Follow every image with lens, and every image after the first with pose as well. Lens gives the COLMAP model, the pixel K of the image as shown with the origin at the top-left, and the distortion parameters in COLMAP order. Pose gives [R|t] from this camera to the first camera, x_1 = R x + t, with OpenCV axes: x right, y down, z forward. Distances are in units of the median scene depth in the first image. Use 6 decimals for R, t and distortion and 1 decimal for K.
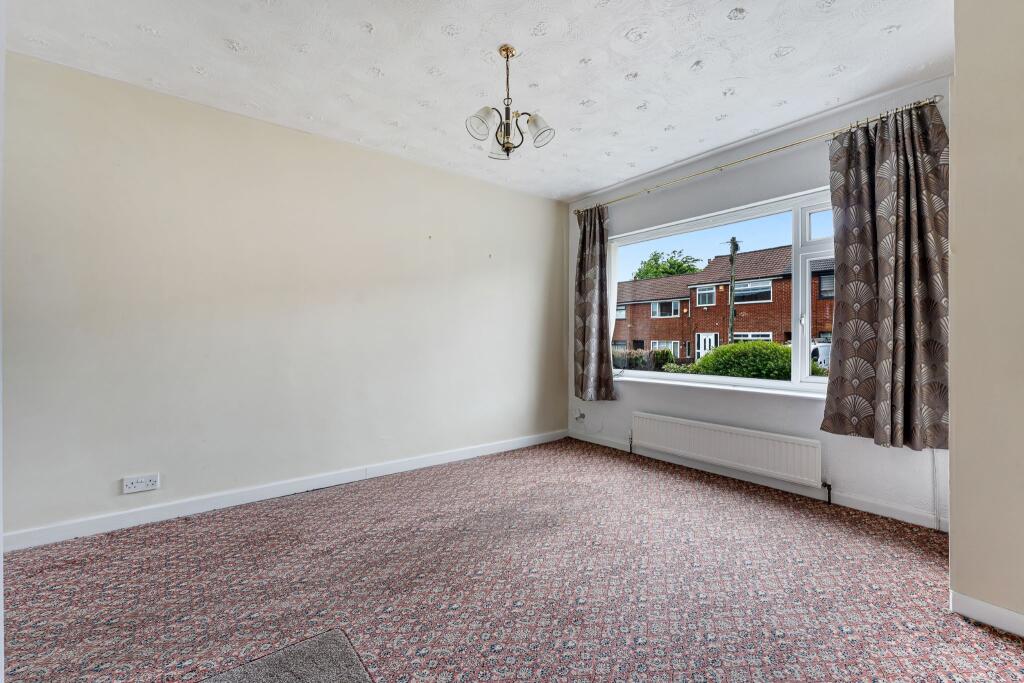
lens RADIAL K [[425.8, 0, 517.4], [0, 425.8, 338.2], [0, 0, 1]] dist [-0.000220, -0.000021]
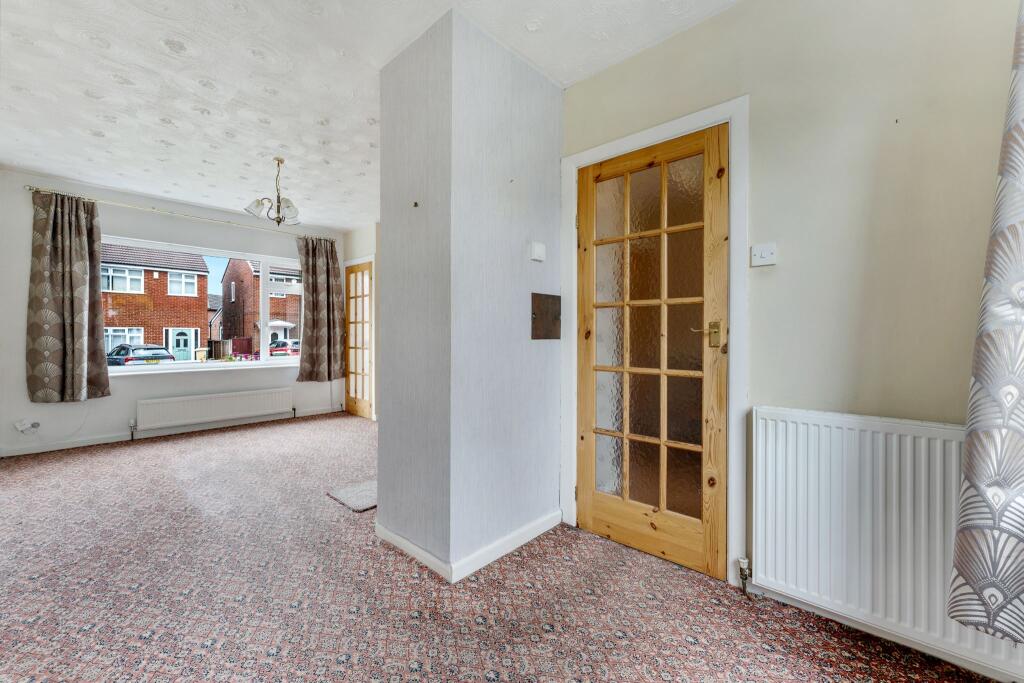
lens RADIAL K [[420.2, 0, 526.1], [0, 420.2, 339.1], [0, 0, 1]] dist [-0.000350, -0.000064]
pose [[-0.174268, -0.012779, 0.984615, -1.399344], [-0.004309, 0.999916, 0.012215, -0.012380], [-0.984689, -0.002114, -0.174308, 0.269743]]
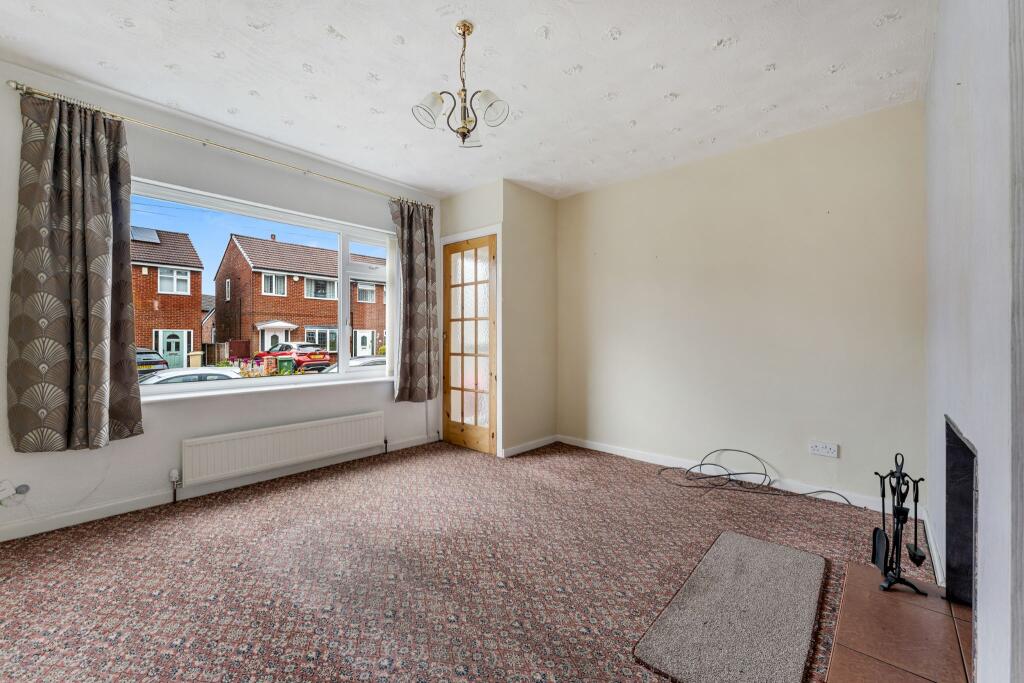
lens RADIAL K [[425.8, 0, 517.4], [0, 425.8, 338.2], [0, 0, 1]] dist [-0.000220, -0.000021]
pose [[-0.187714, -0.005318, 0.982209, -0.749874], [-0.003227, 0.999983, 0.004798, -0.005973], [-0.982219, -0.002269, -0.187728, 0.831568]]
